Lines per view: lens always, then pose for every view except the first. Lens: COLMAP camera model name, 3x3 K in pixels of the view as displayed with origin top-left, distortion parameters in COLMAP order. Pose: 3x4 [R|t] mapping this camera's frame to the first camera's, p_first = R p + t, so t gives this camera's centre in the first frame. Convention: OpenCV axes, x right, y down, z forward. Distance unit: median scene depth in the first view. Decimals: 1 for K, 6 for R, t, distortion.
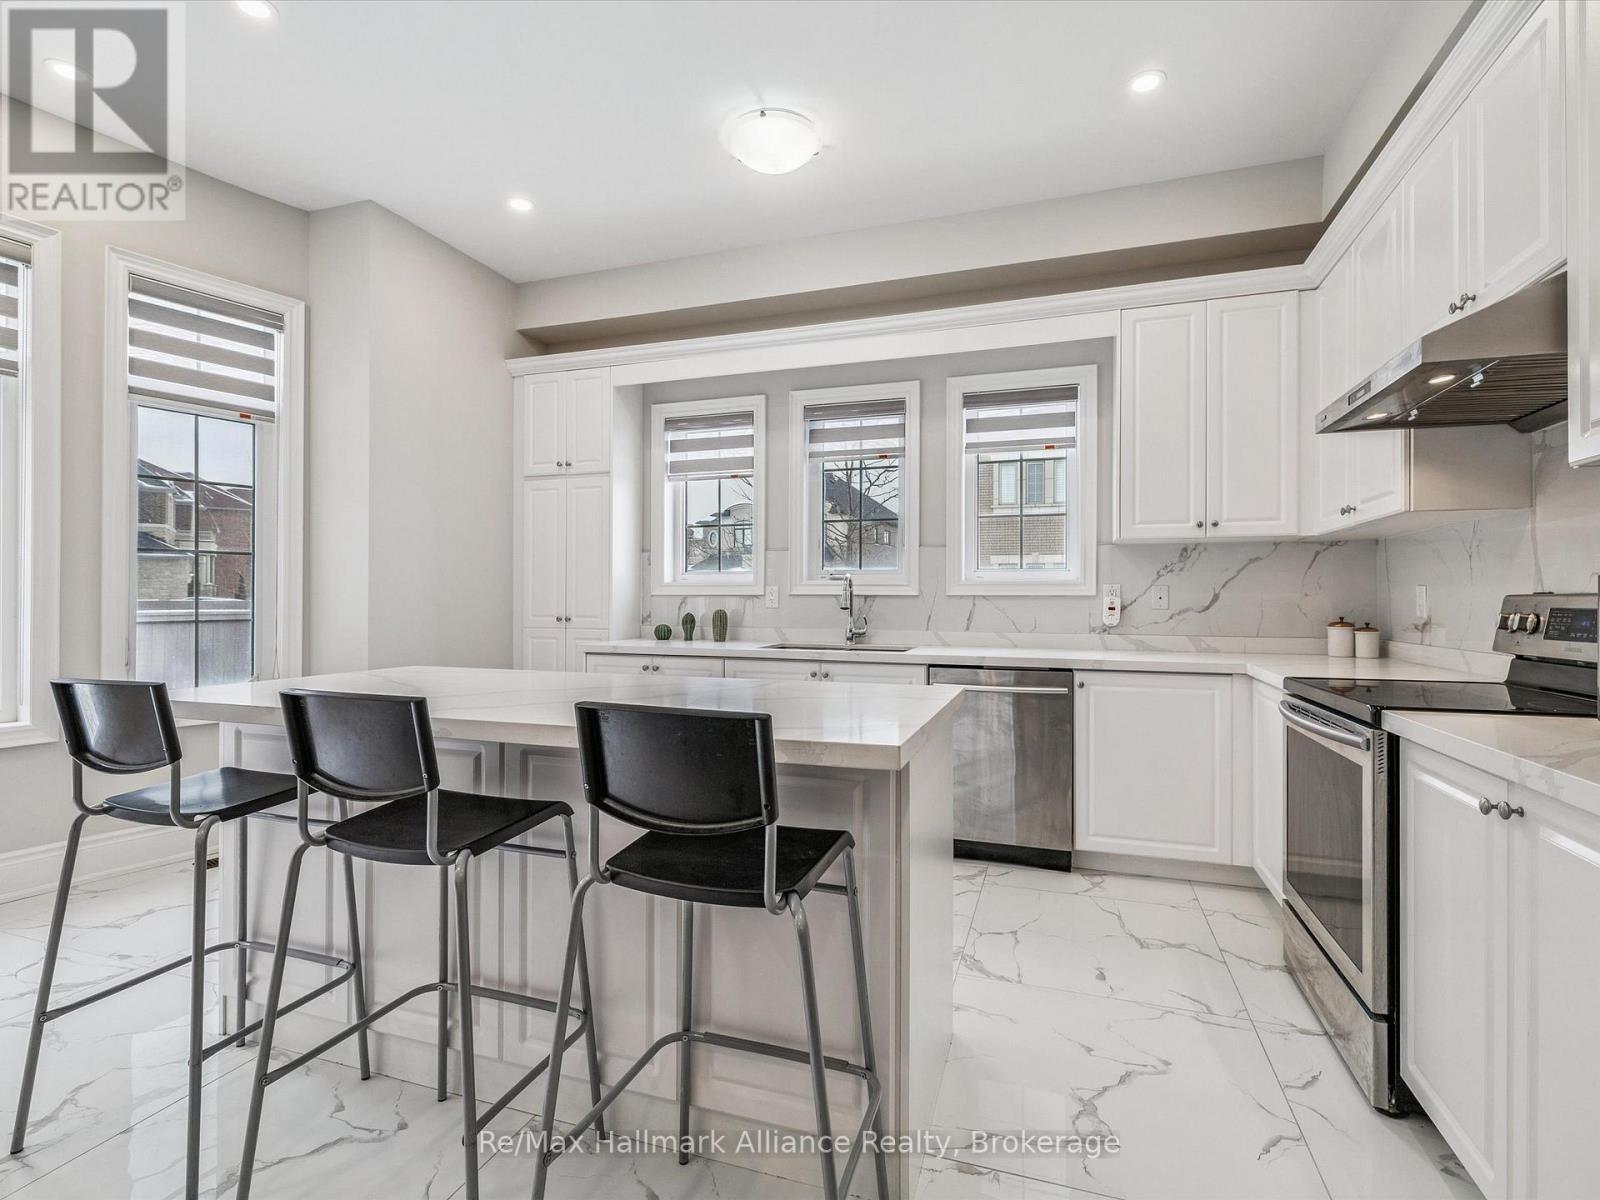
lens RADIAL K [[762.8, 0, 819.5], [0, 762.8, 599.0], [0, 0, 1]] dist [0.001775, 0.000224]
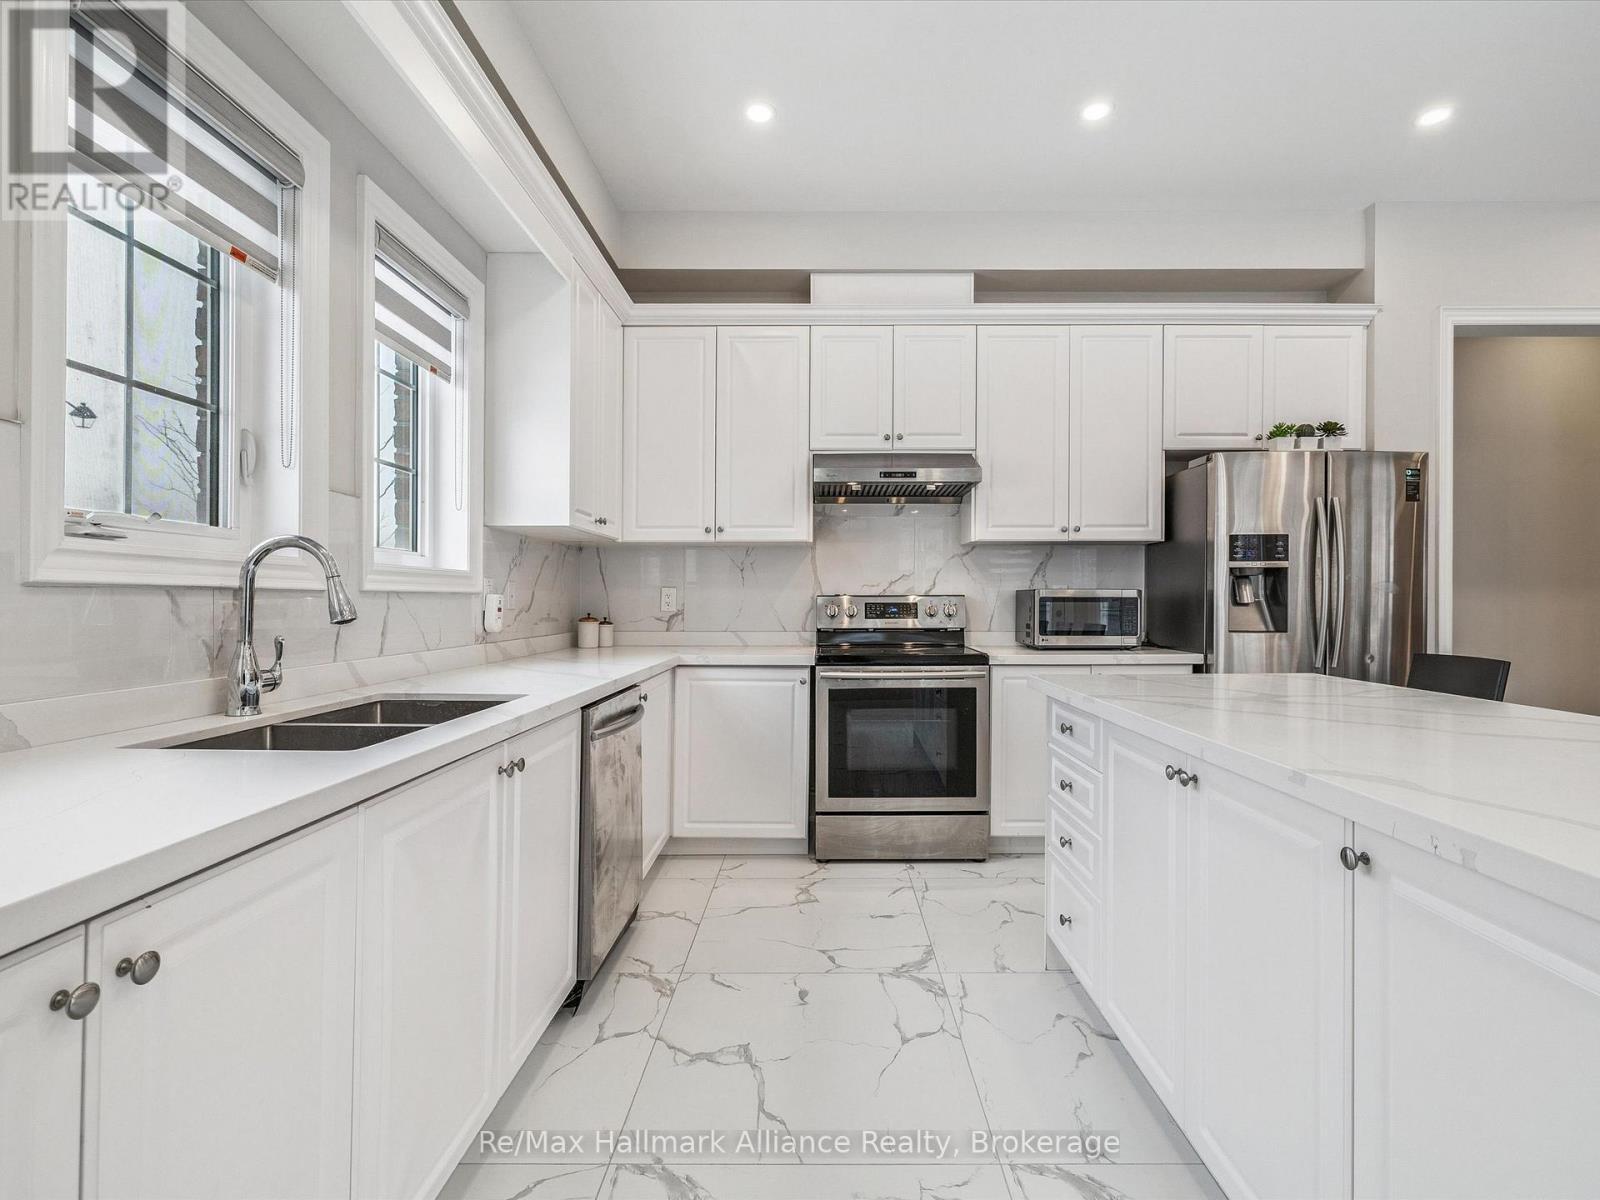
lens RADIAL K [[762.8, 0, 819.5], [0, 762.8, 599.0], [0, 0, 1]] dist [0.001775, 0.000224]
pose [[-0.306747, -0.002598, 0.951788, -0.449349], [-0.001074, 0.999997, 0.002383, -0.000602], [-0.951790, -0.000291, -0.306749, 0.908092]]
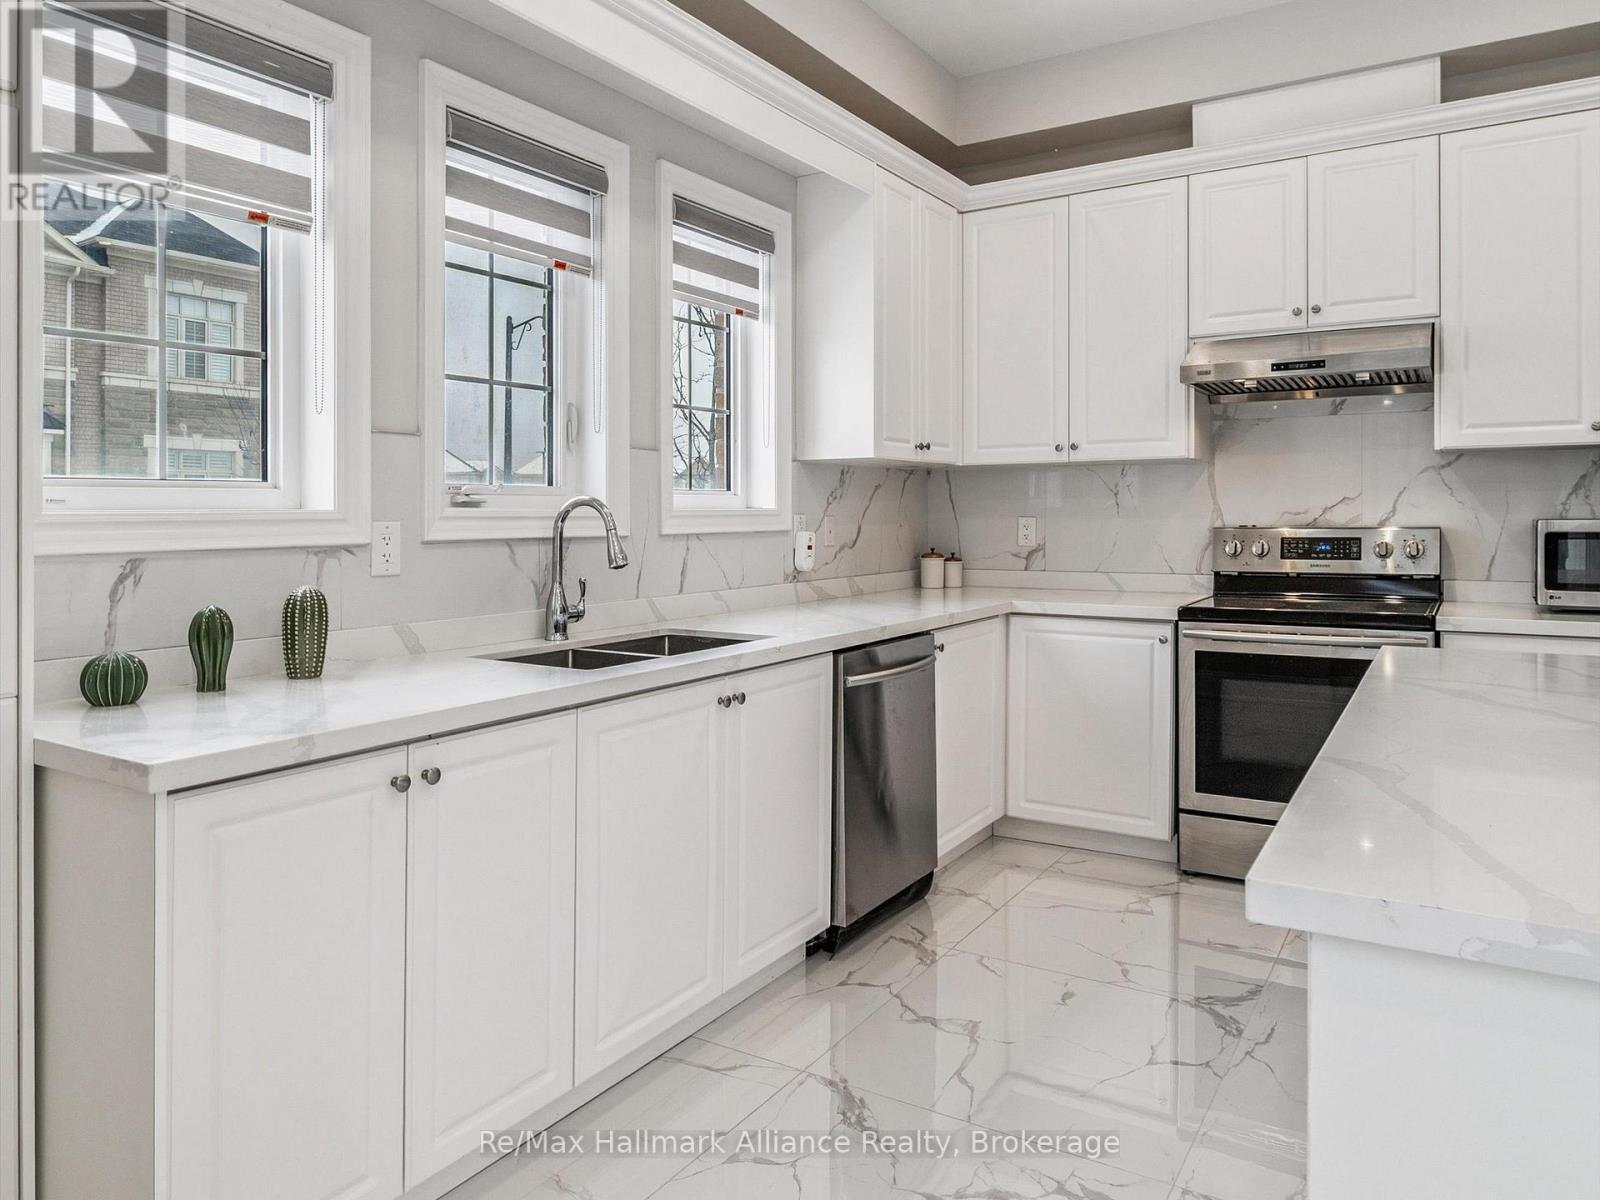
lens RADIAL K [[1095.4, 0, 800.2], [0, 1095.4, 504.9], [0, 0, 1]] dist [0.000206, -0.002705]
pose [[0.237997, 0.001983, 0.971264, -0.647185], [0.007980, 0.999960, -0.003997, -0.024322], [-0.971233, 0.008701, 0.237972, 0.737224]]
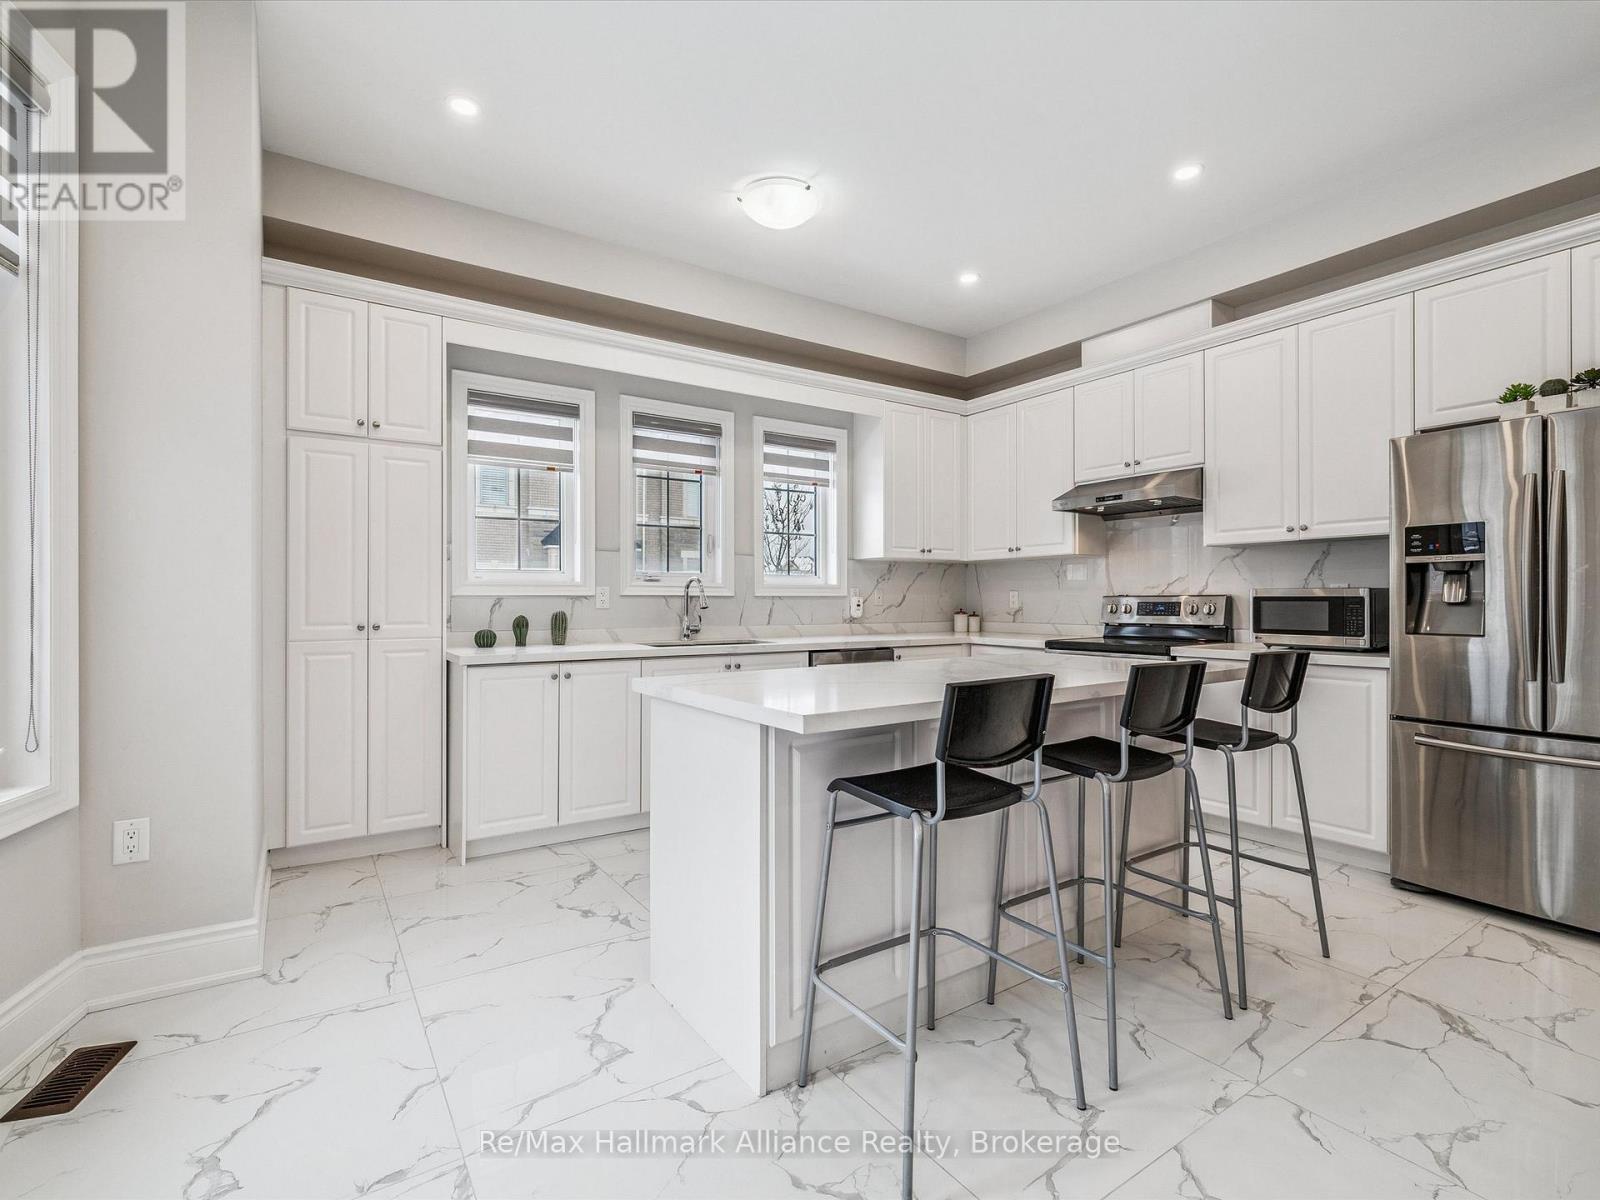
lens RADIAL K [[742.7, 0, 800.0], [0, 742.7, 600.0], [0, 0, 1]] dist [0.002006, -0.000142]
pose [[0.615312, -0.004026, 0.788274, -0.753673], [0.003496, 0.999991, 0.002379, -0.000974], [-0.788276, 0.001292, 0.615320, 0.231896]]
